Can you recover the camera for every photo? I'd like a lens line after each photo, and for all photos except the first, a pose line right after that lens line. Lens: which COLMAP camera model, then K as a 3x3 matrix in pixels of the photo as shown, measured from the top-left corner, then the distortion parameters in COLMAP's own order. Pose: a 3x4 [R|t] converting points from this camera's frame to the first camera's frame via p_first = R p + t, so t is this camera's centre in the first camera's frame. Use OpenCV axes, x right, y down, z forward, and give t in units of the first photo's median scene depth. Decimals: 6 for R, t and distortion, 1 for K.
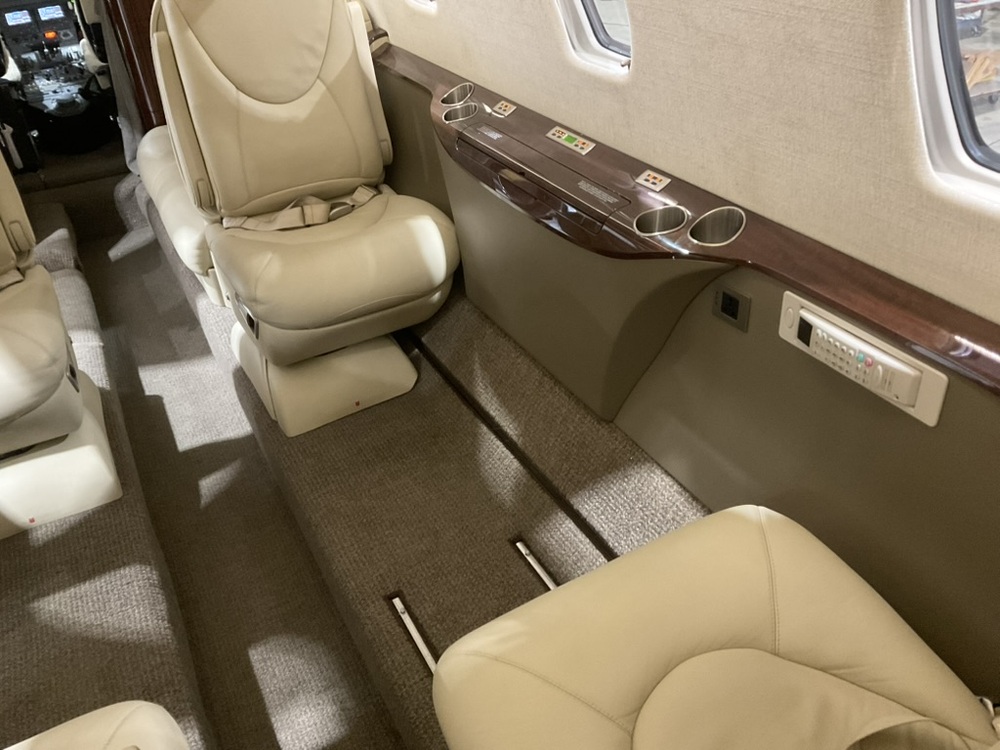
lens RADIAL K [[841.0, 0, 500.0], [0, 841.0, 375.0], [0, 0, 1]] dist [0.078505, -0.130882]
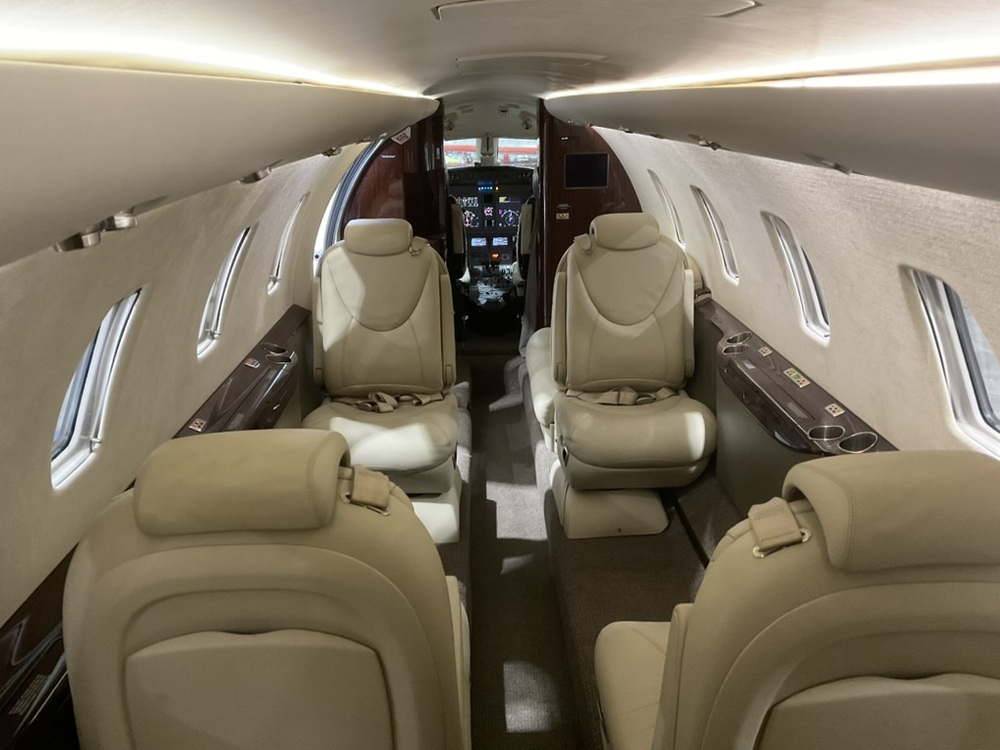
lens RADIAL K [[816.1, 0, 495.6], [0, 816.1, 374.2], [0, 0, 1]] dist [0.114247, -0.212601]
pose [[0.892463, 0.186113, -0.410940, 0.143055], [-0.284344, 0.939273, -0.192134, 0.099961], [0.350226, 0.288321, 0.891186, -0.327380]]
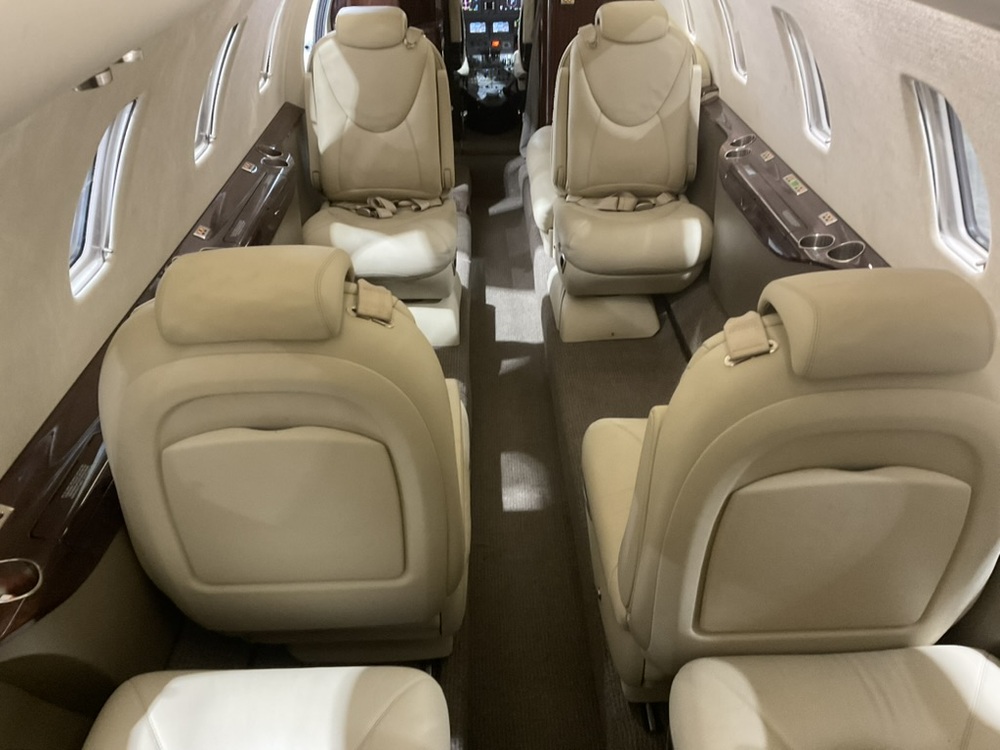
lens RADIAL K [[816.1, 0, 495.6], [0, 816.1, 374.2], [0, 0, 1]] dist [0.114247, -0.212601]
pose [[0.891457, 0.282329, -0.354394, 0.155178], [-0.287315, 0.957014, 0.039685, 0.092250], [0.350364, 0.066445, 0.934254, -0.356028]]
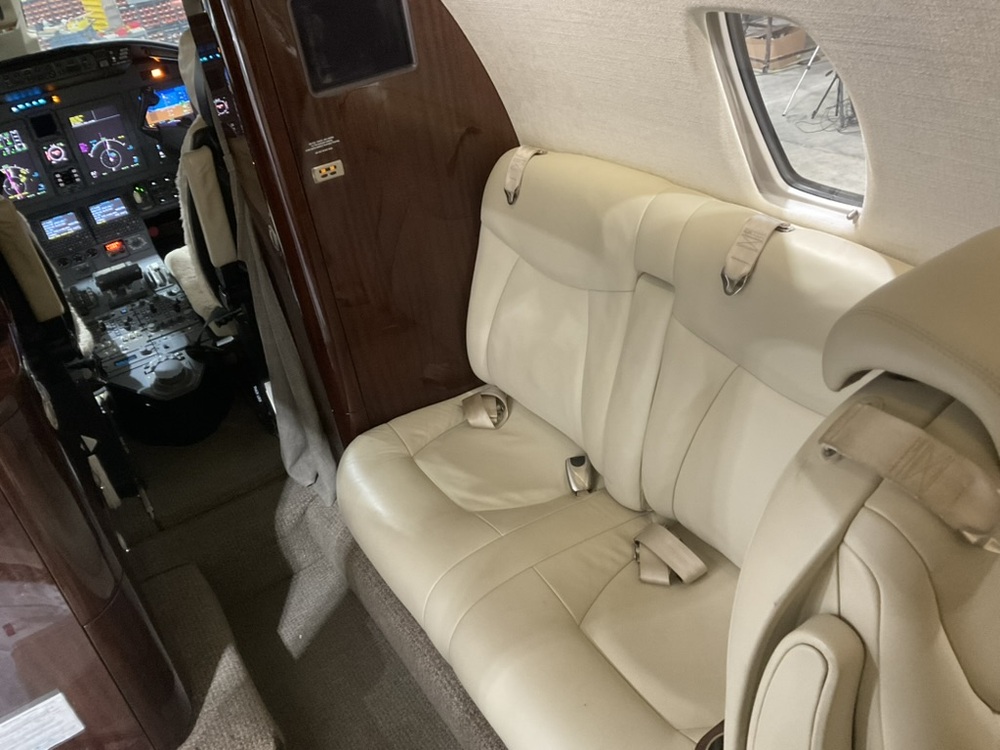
lens RADIAL K [[841.0, 0, 500.0], [0, 841.0, 375.0], [0, 0, 1]] dist [0.078505, -0.130882]
pose [[0.993900, -0.107885, 0.022881, -0.481603], [0.108611, 0.993527, -0.033276, -0.462865], [-0.019143, 0.035558, 0.999184, 0.629914]]
